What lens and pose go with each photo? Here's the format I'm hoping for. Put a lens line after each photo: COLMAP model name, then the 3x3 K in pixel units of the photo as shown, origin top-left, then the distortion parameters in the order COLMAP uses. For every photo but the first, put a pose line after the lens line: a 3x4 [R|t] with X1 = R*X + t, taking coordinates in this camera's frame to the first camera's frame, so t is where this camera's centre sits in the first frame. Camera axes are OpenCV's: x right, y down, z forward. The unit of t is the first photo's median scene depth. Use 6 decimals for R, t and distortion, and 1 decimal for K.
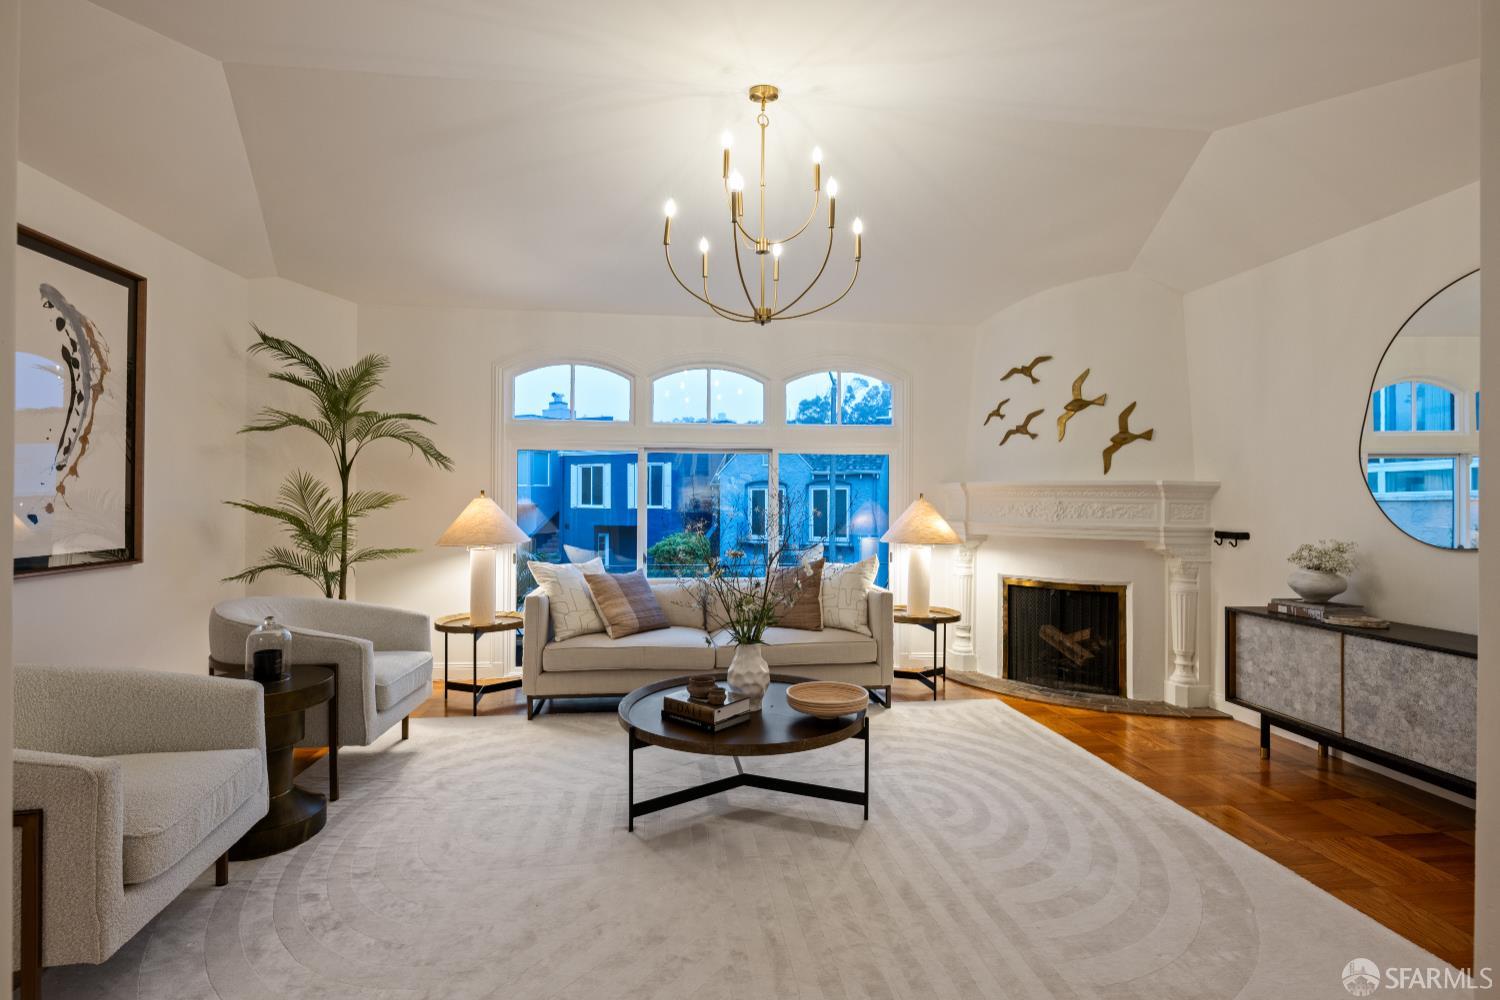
lens RADIAL K [[699.2, 0, 748.5], [0, 699.2, 500.3], [0, 0, 1]] dist [0.000912, 0.000302]
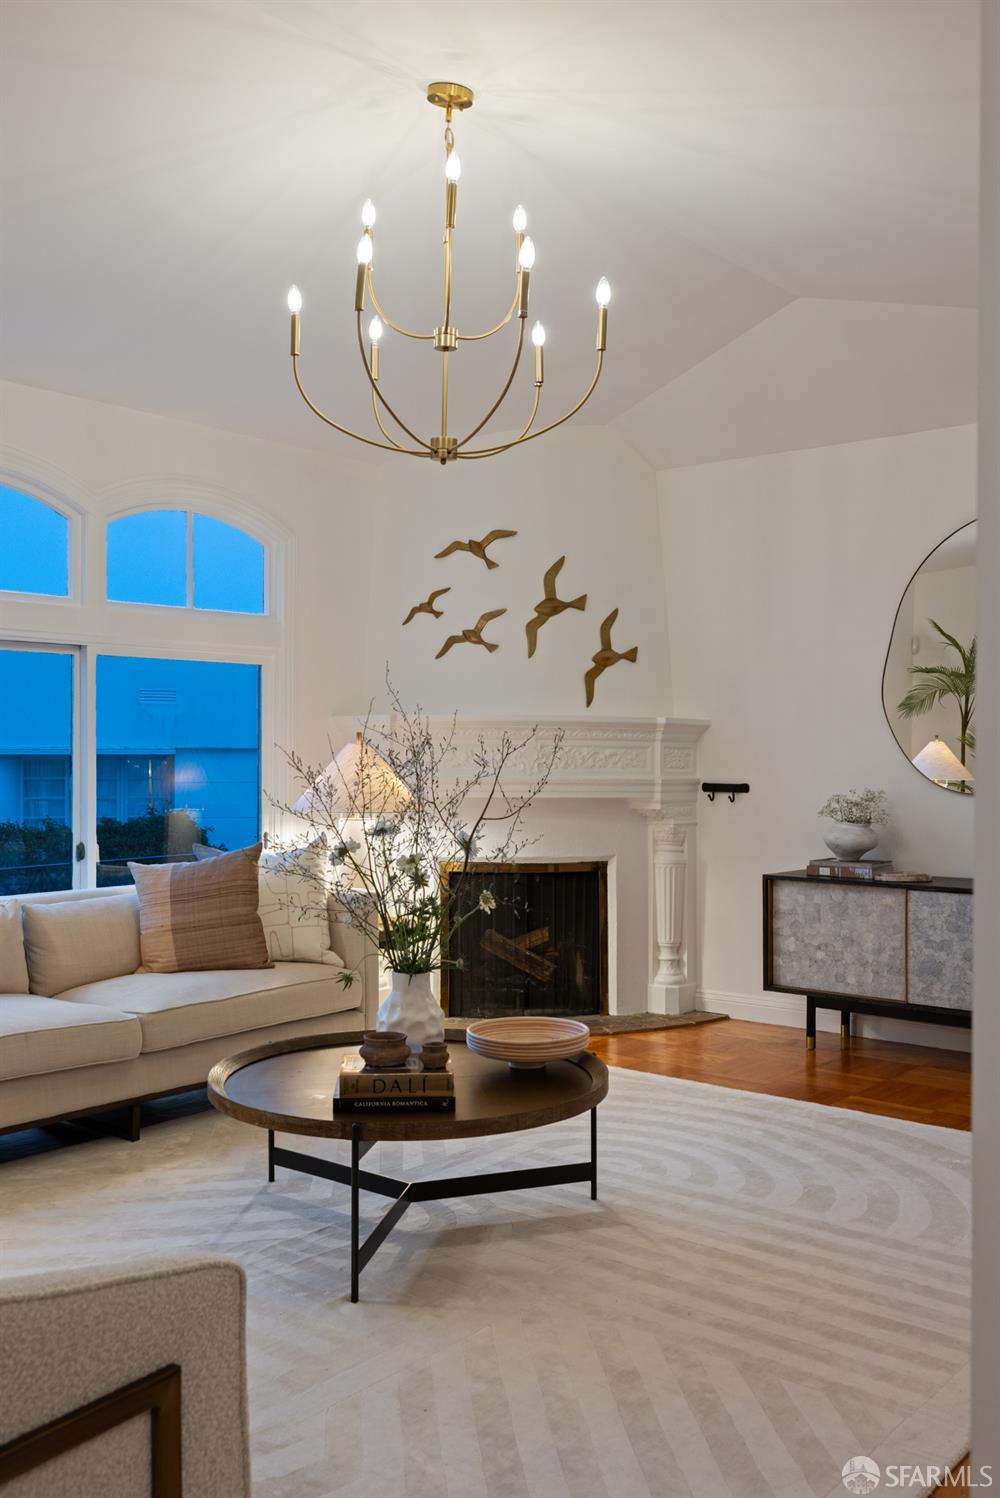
lens RADIAL K [[1350.6, 0, 498.1], [0, 1350.6, 752.2], [0, 0, 1]] dist [-0.001516, 0.000000]
pose [[0.736537, -0.003566, 0.676388, -0.568133], [-0.000664, 0.999982, 0.005995, 0.000970], [-0.676397, -0.004865, 0.736521, 0.051320]]
